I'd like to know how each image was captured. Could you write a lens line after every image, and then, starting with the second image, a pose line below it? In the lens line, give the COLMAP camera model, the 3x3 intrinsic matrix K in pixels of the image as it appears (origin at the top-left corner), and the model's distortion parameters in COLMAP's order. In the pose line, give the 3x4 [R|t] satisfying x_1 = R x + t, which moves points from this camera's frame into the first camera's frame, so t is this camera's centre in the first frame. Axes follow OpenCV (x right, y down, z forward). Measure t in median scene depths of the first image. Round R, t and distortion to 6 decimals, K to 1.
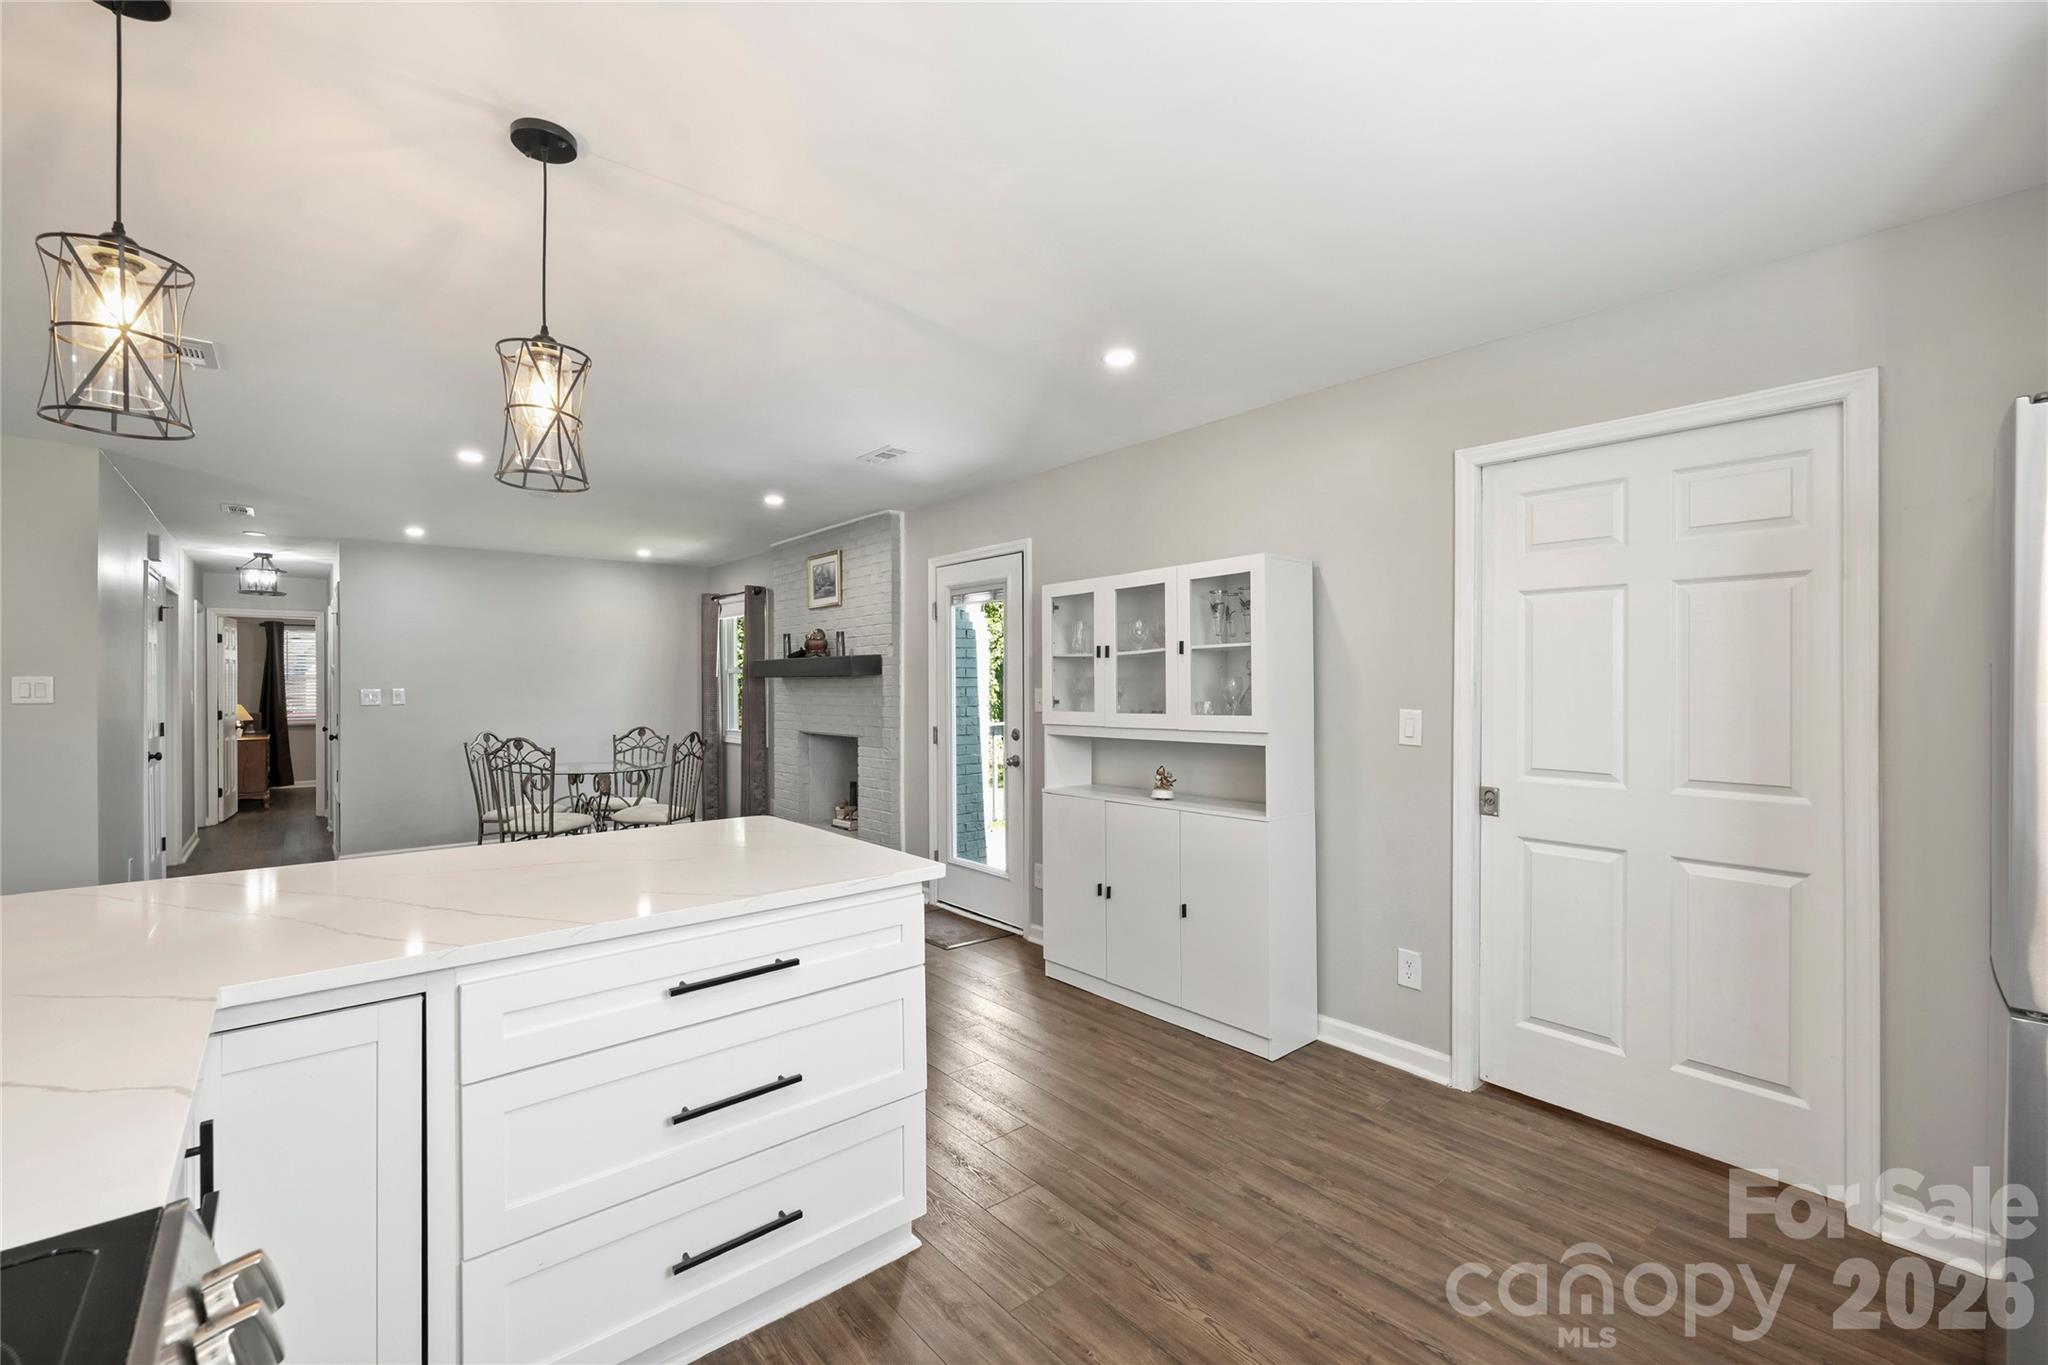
lens RADIAL K [[843.6, 0, 1021.8], [0, 843.6, 674.8], [0, 0, 1]] dist [-0.003952, -0.000002]
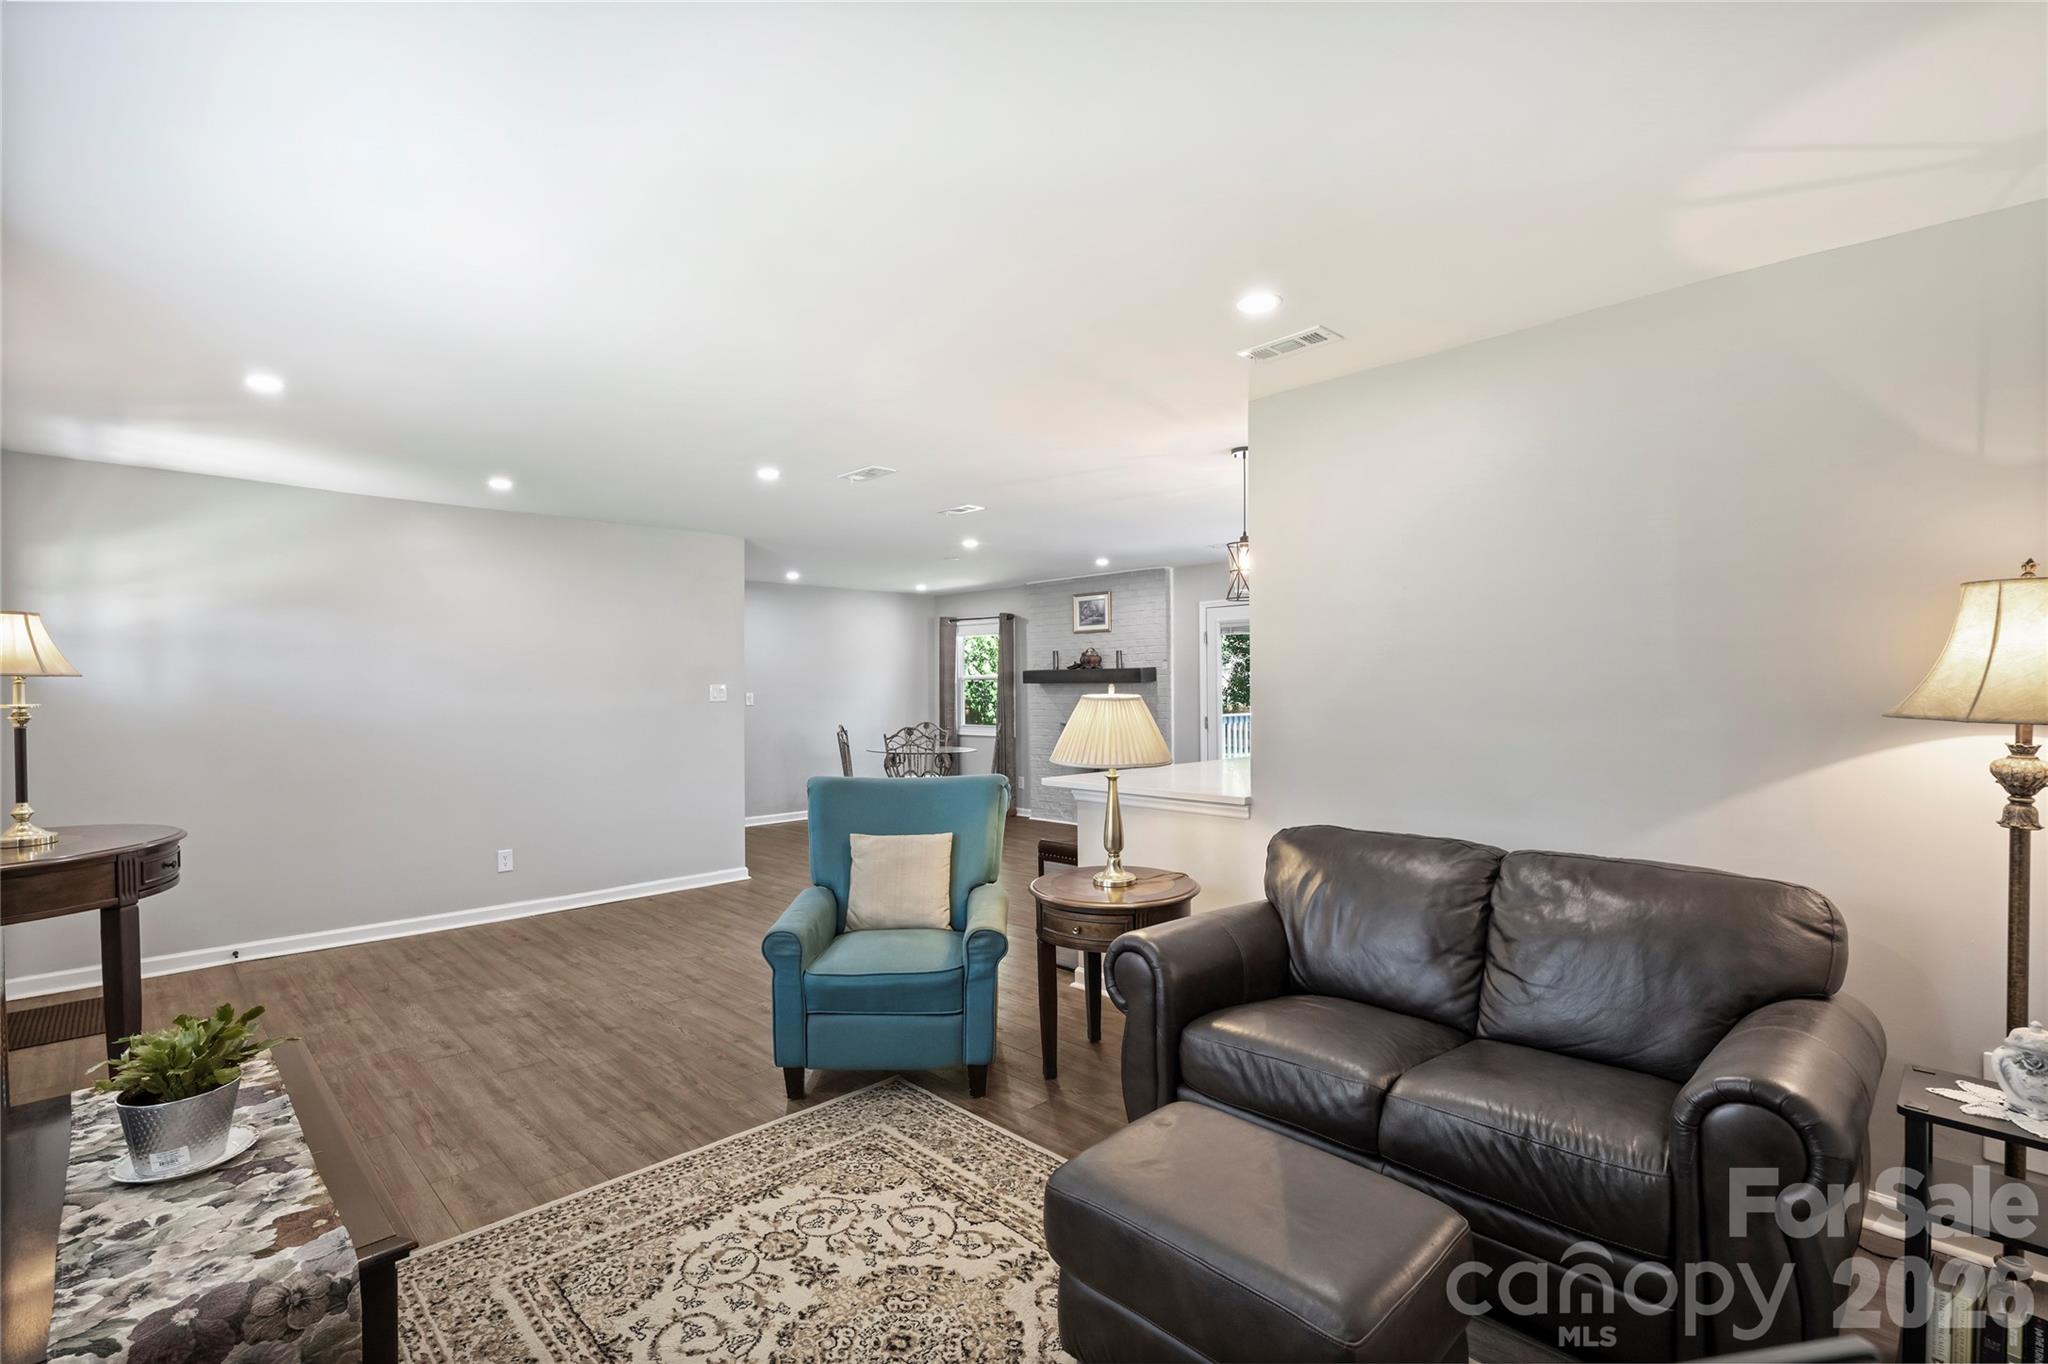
lens RADIAL K [[921.8, 0, 1008.1], [0, 921.8, 695.9], [0, 0, 1]] dist [0.015856, 0.002087]
pose [[0.999117, -0.004961, 0.041727, -0.460054], [0.004123, 0.999789, 0.020142, -0.007548], [-0.041819, -0.019953, 0.998926, -0.520487]]
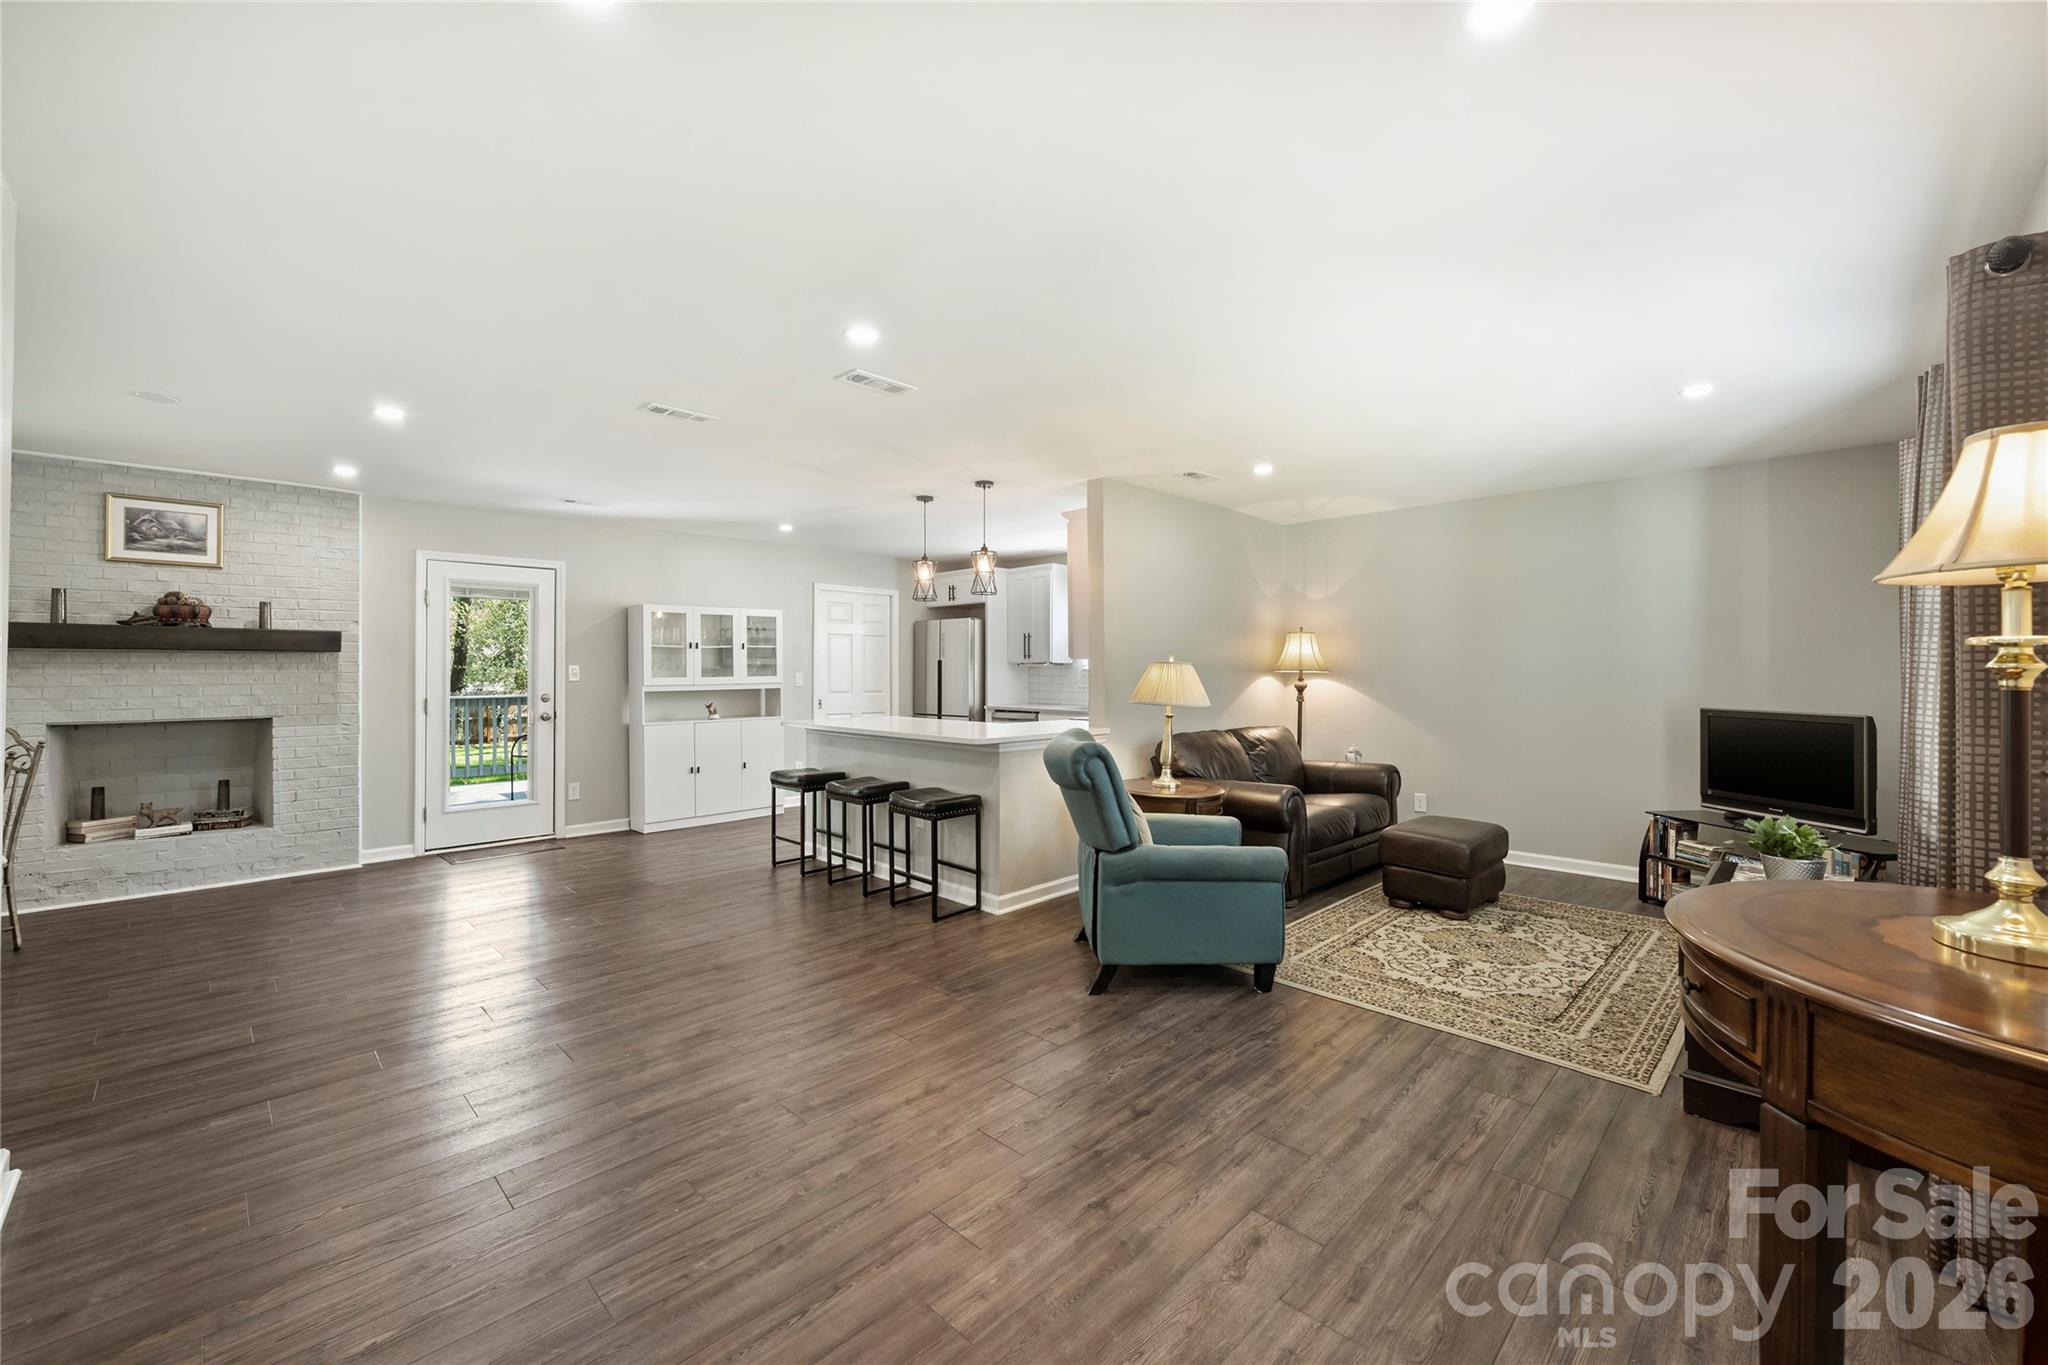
lens RADIAL K [[822.3, 0, 1014.4], [0, 822.3, 664.8], [0, 0, 1]] dist [0.003210, 0.000515]
pose [[-0.058277, 0.009618, 0.998254, -1.142229], [-0.012350, 0.999870, -0.010355, 0.016264], [-0.998224, -0.012932, -0.058151, 0.241709]]
